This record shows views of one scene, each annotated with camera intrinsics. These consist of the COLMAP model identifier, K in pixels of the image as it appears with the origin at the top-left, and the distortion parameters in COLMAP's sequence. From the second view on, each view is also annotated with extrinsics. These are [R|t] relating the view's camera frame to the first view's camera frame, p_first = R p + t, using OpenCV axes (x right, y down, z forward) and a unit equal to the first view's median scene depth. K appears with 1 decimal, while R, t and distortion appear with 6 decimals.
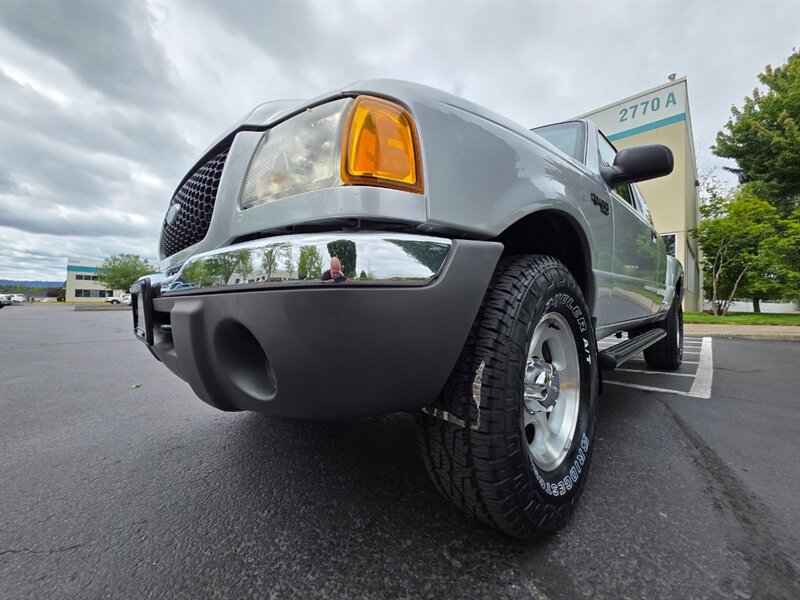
lens RADIAL K [[324.6, 0, 399.4], [0, 324.6, 297.5], [0, 0, 1]] dist [0.002599, -0.000002]
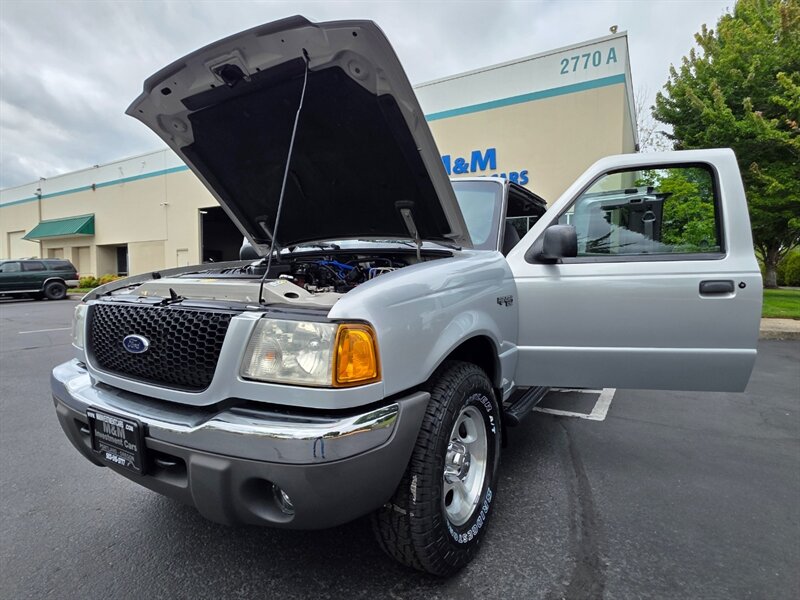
lens RADIAL K [[437.2, 0, 403.3], [0, 437.2, 301.1], [0, 0, 1]] dist [0.003366, 0.001374]
pose [[0.969940, -0.030021, 0.241486, -0.186194], [0.009866, 0.996397, 0.084240, -0.518881], [-0.243145, -0.079325, 0.966741, -0.606494]]
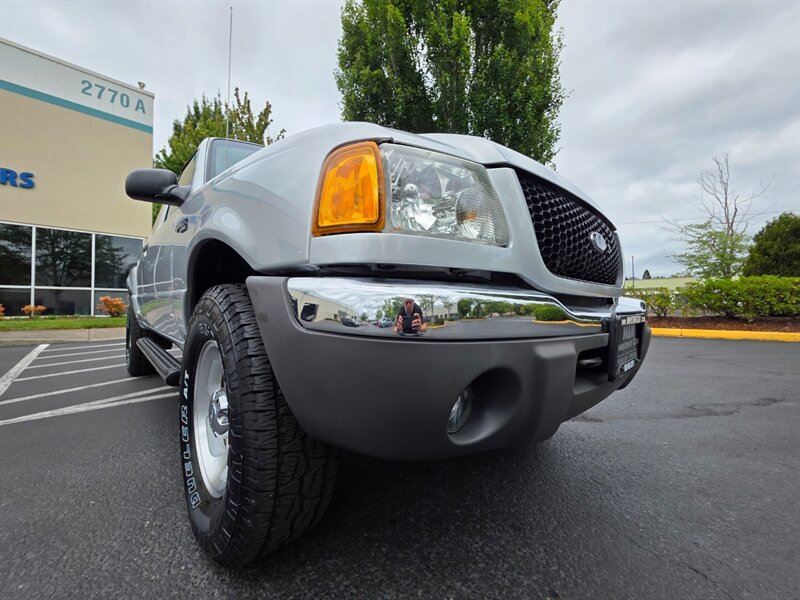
lens RADIAL K [[324.6, 0, 399.4], [0, 324.6, 297.5], [0, 0, 1]] dist [0.002599, -0.000002]
pose [[0.009580, 0.013816, 0.999859, -1.719765], [-0.017287, 0.999757, -0.013649, -0.063872], [-0.999805, -0.017154, 0.009817, 1.632025]]
